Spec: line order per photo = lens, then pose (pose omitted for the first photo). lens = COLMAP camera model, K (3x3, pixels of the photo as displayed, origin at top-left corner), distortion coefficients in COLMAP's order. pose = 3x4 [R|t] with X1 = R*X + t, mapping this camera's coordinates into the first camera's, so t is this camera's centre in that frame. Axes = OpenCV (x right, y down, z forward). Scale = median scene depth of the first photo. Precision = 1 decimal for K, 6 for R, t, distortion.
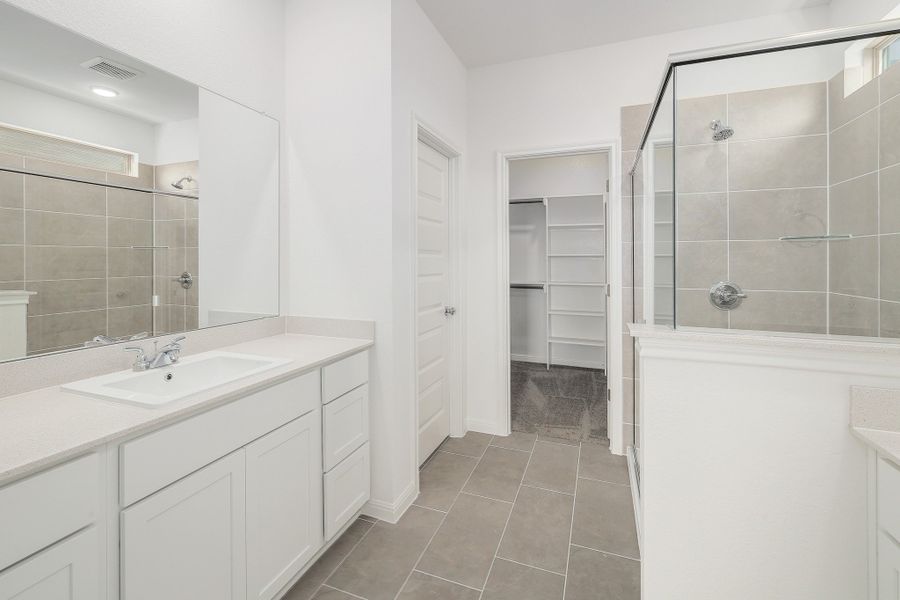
lens RADIAL K [[398.5, 0, 448.0], [0, 398.5, 263.8], [0, 0, 1]] dist [0.000081, -0.000033]
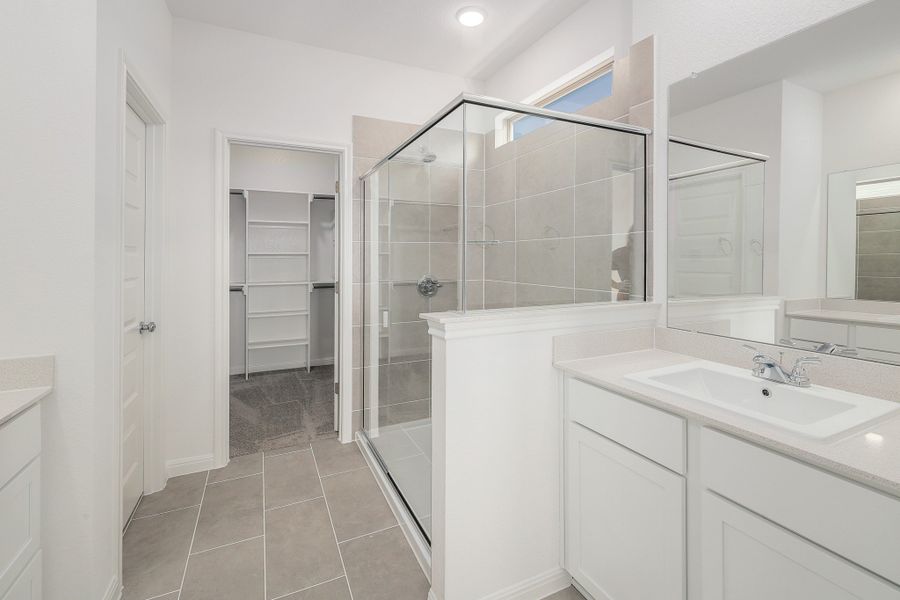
lens RADIAL K [[398.9, 0, 447.8], [0, 398.9, 259.1], [0, 0, 1]] dist [-0.001703, -0.000068]
pose [[0.694841, -0.007320, 0.719126, -0.149108], [0.012749, 0.999916, -0.002141, -0.001679], [-0.719051, 0.010656, 0.694876, 0.071613]]
